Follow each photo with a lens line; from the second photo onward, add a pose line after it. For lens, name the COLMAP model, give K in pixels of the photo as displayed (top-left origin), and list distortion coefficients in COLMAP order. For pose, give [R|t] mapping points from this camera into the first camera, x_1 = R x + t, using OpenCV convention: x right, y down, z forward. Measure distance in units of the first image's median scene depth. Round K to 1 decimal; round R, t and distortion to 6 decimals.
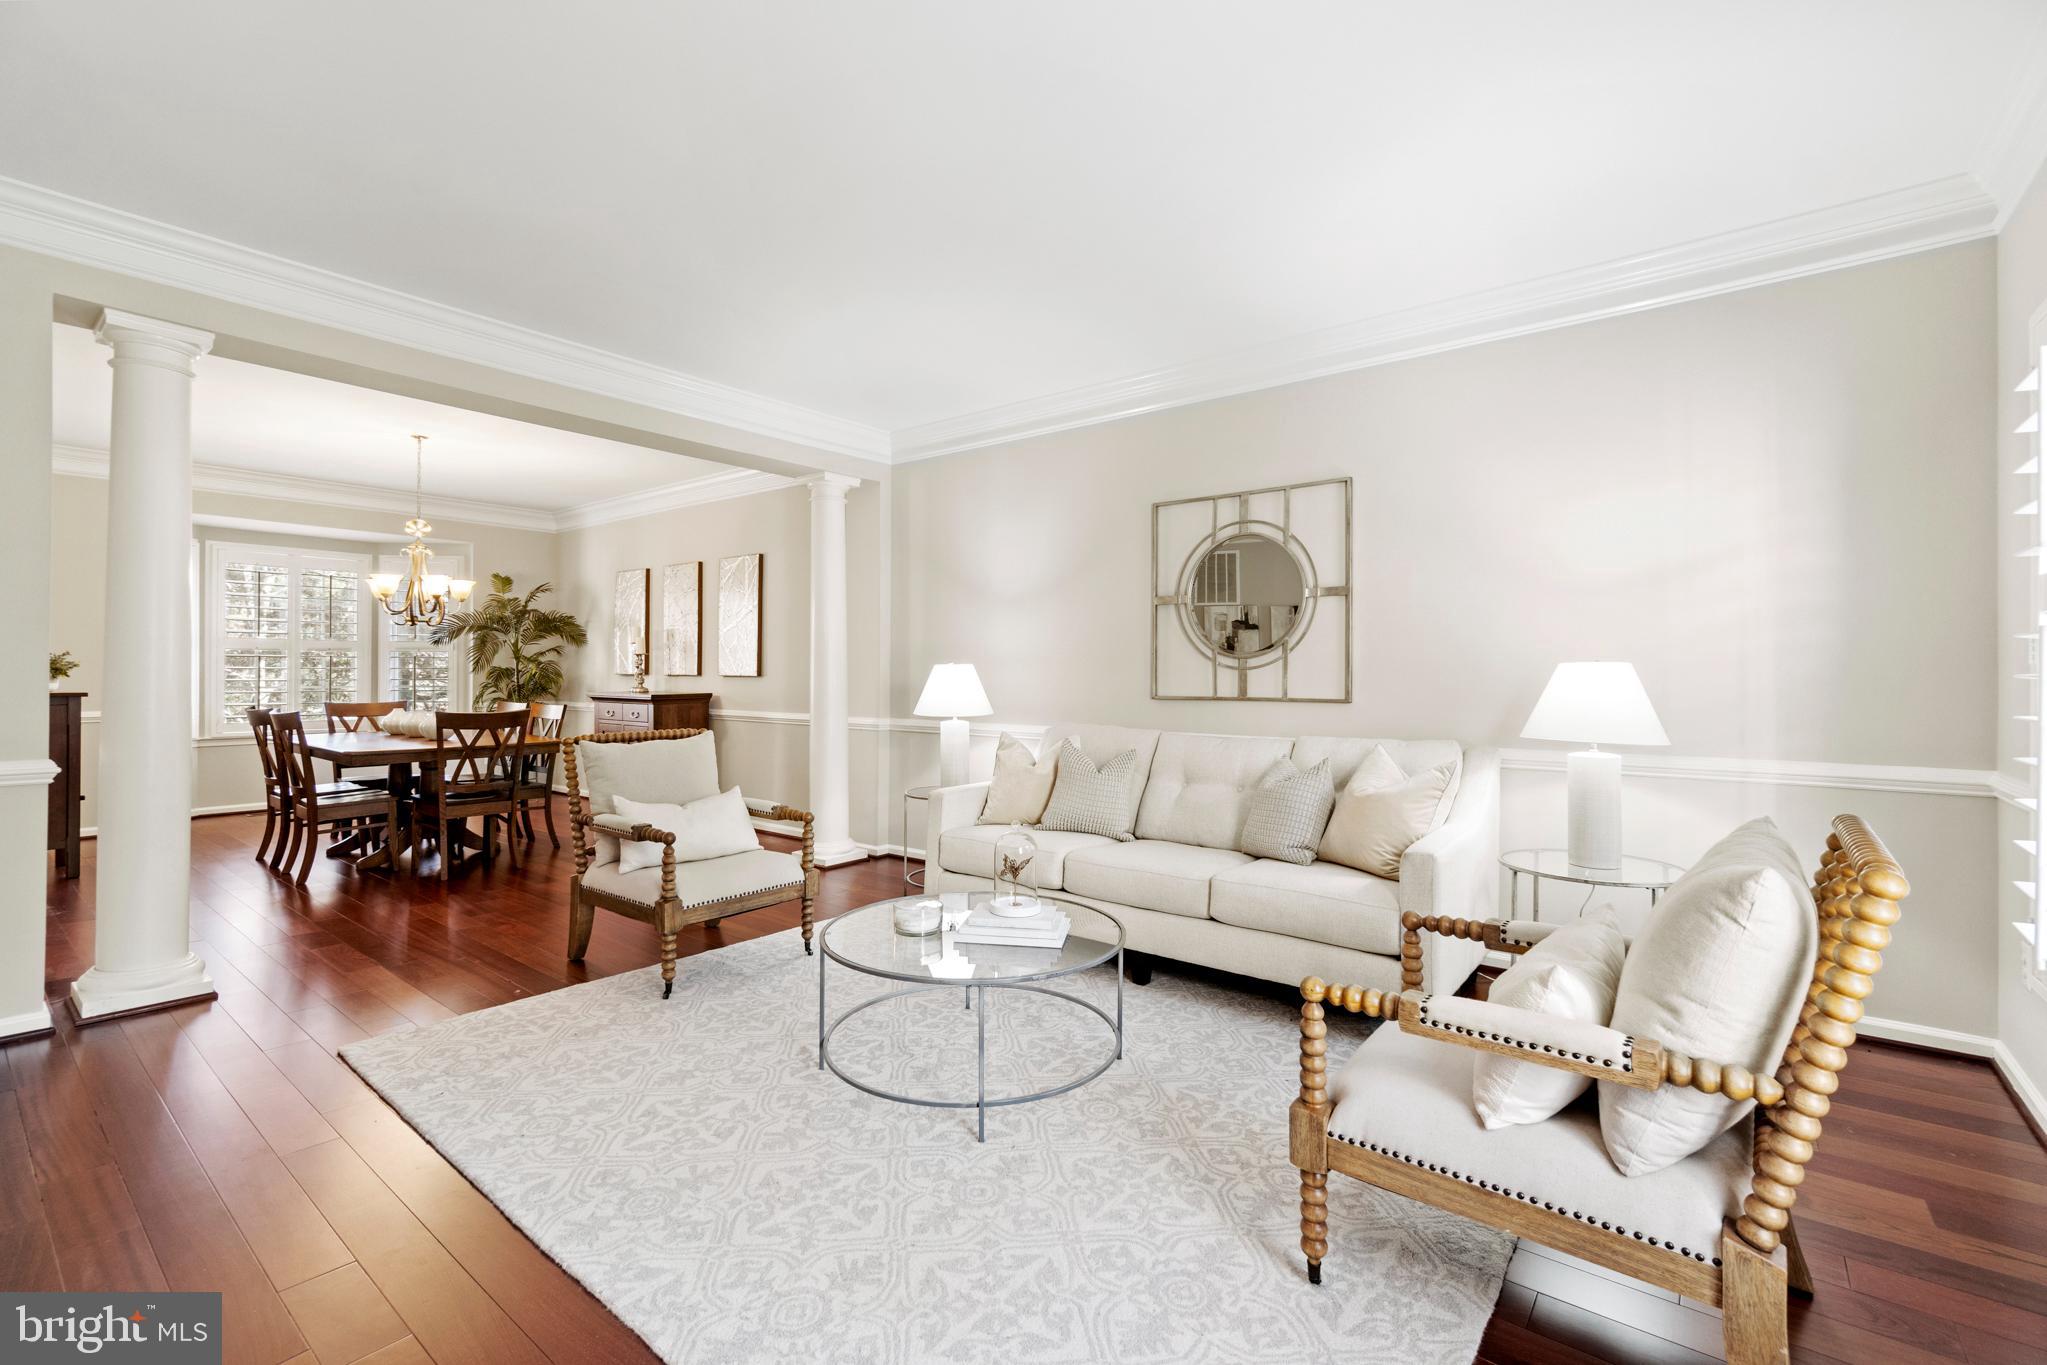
lens RADIAL K [[882.9, 0, 1021.6], [0, 882.9, 677.4], [0, 0, 1]] dist [-0.000340, 0.000048]
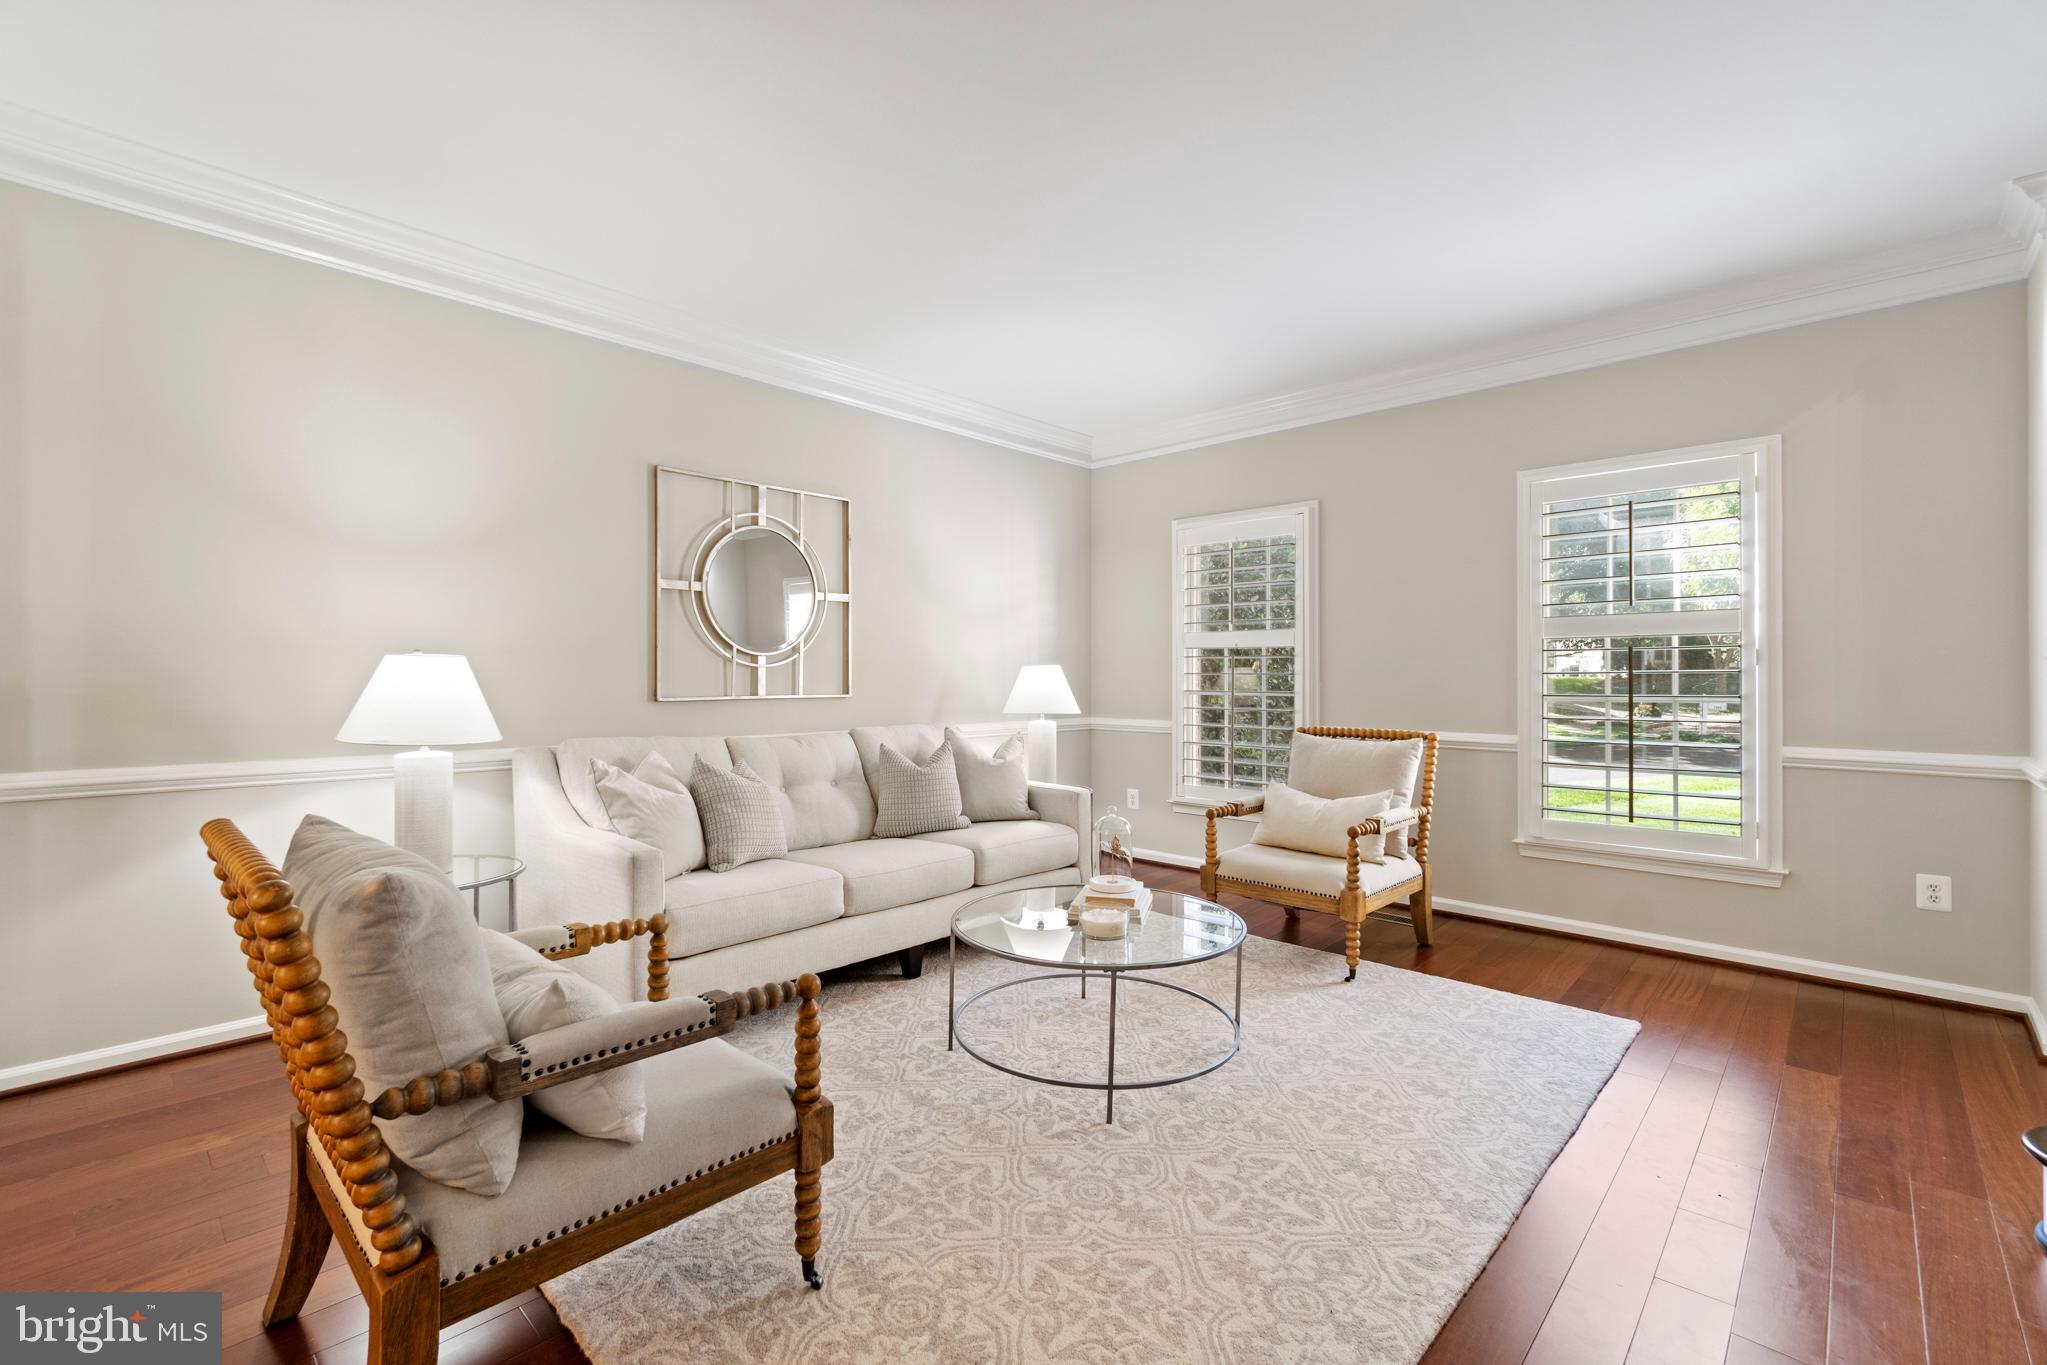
lens RADIAL K [[882.9, 0, 1034.6], [0, 882.9, 665.7], [0, 0, 1]] dist [-0.000340, 0.000048]
pose [[0.088309, 0.012080, 0.996020, -1.168182], [0.006260, 0.999900, -0.012682, 0.006648], [-0.996073, 0.007355, 0.088225, 1.053285]]
